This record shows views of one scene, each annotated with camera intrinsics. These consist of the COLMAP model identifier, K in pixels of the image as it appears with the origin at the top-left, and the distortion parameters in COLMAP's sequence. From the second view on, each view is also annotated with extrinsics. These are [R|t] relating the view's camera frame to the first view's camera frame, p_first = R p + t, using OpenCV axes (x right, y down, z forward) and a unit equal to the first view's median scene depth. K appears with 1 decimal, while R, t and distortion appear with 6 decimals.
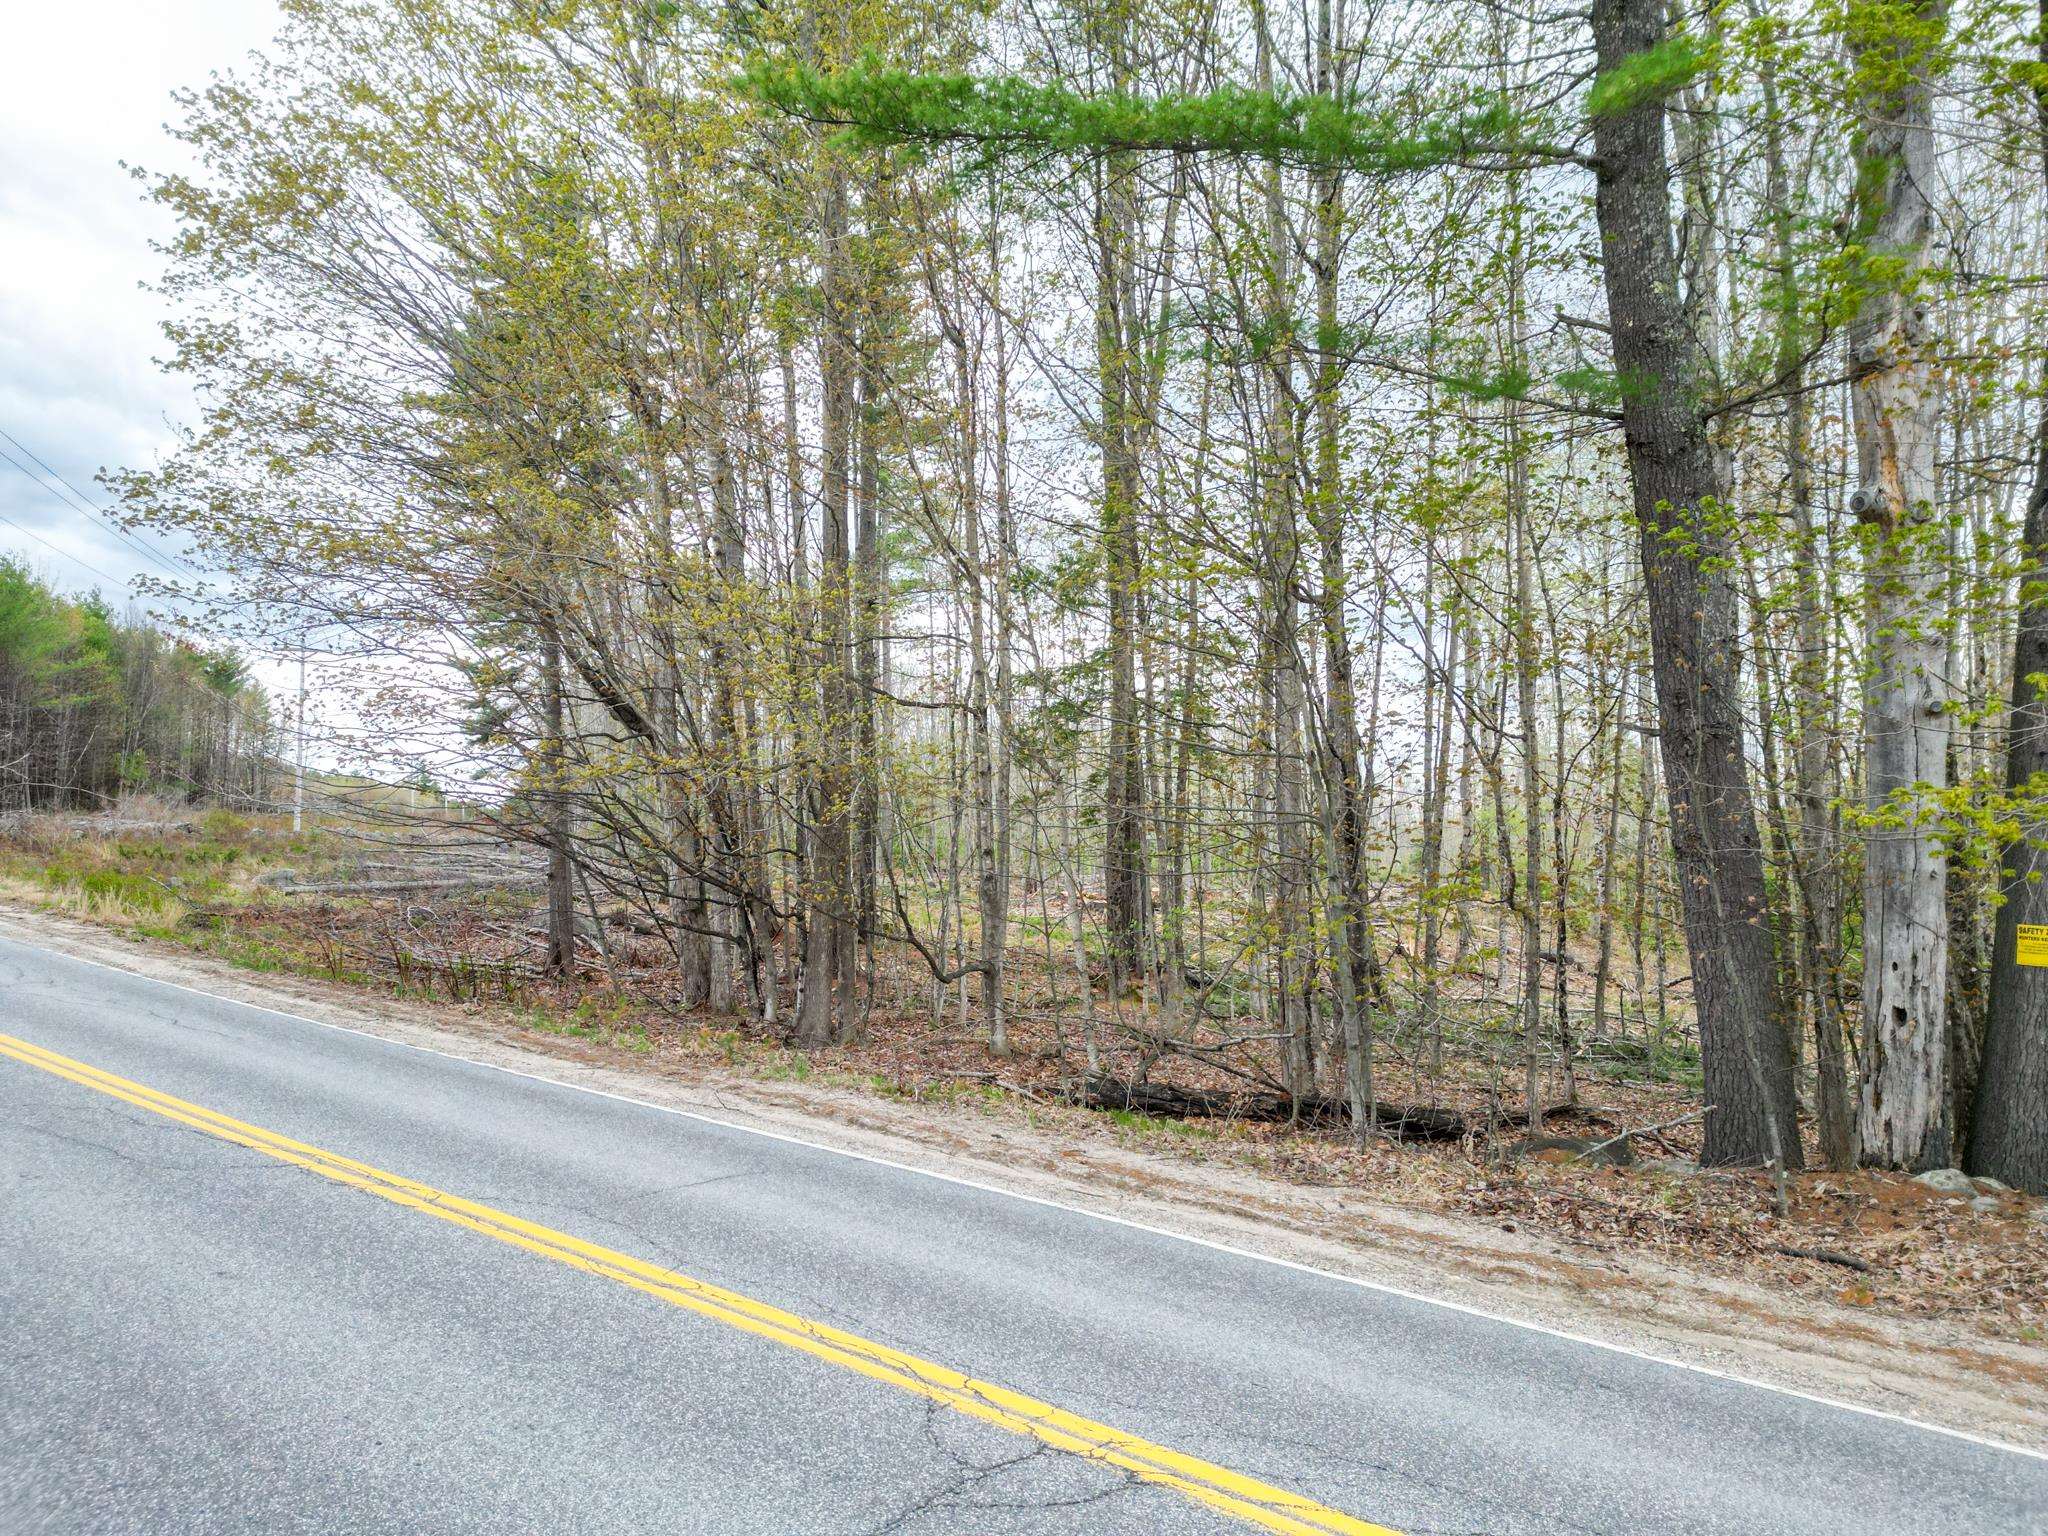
lens RADIAL K [[1429.7, 0, 1014.7], [0, 1429.7, 772.1], [0, 0, 1]] dist [0.052151, -0.039568]
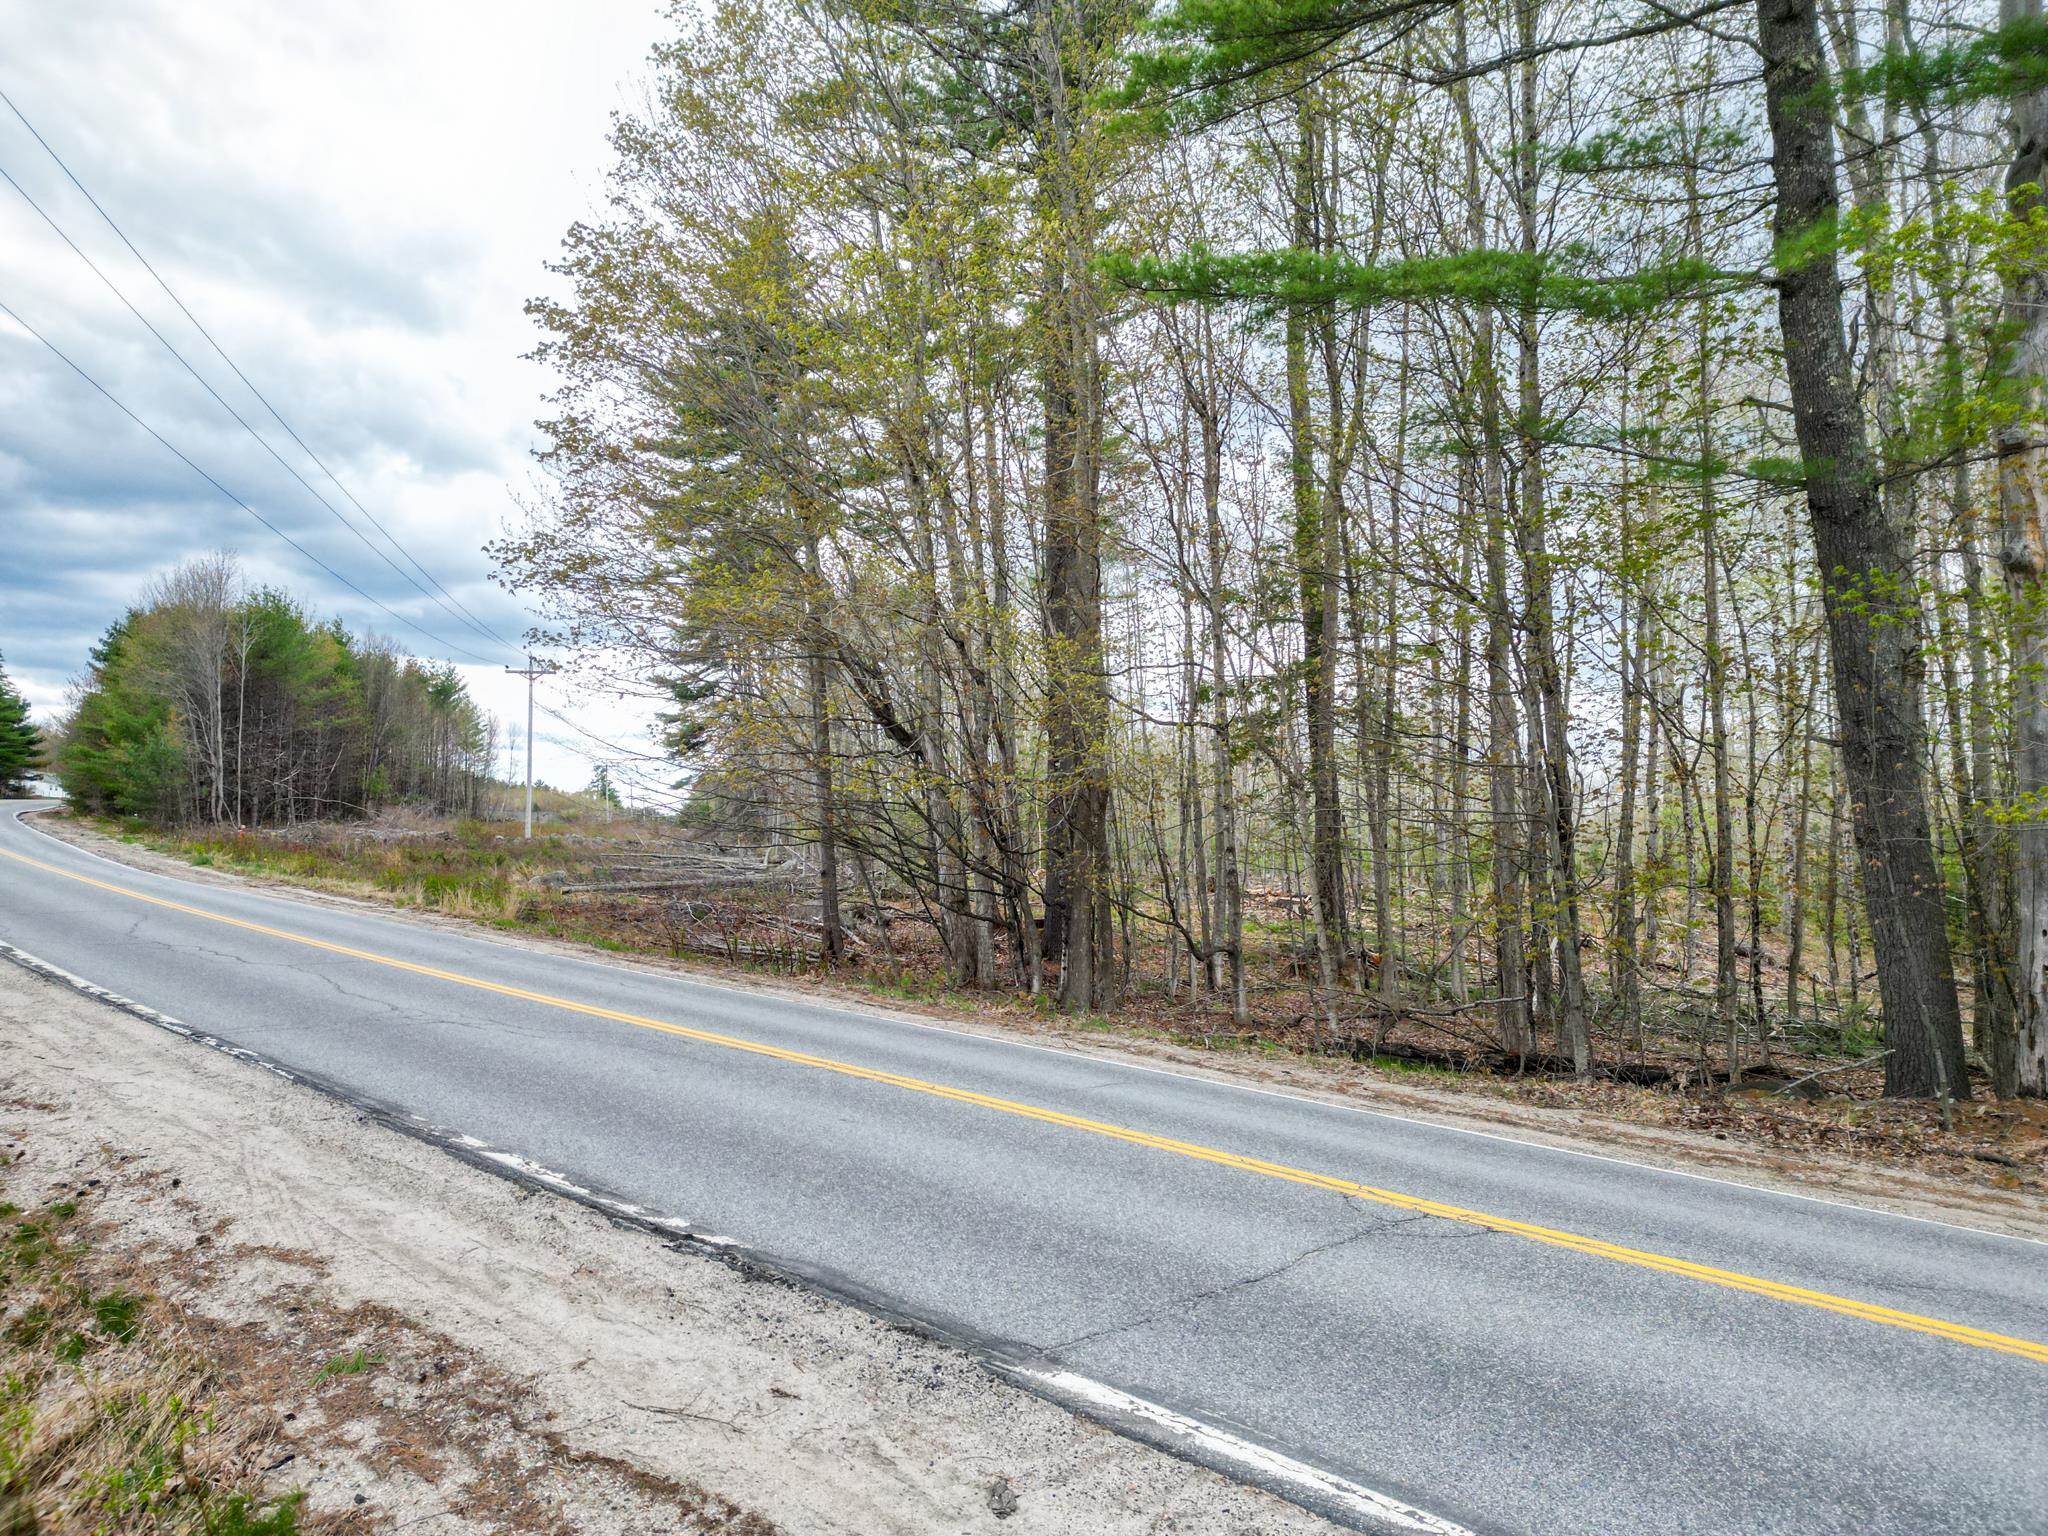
lens RADIAL K [[1429.7, 0, 1017.0], [0, 1429.7, 769.1], [0, 0, 1]] dist [0.052151, -0.039568]
pose [[0.994501, -0.013586, -0.103844, -0.094837], [0.013201, 0.999903, -0.004396, -0.008073], [0.103893, 0.003001, 0.994584, -0.230779]]
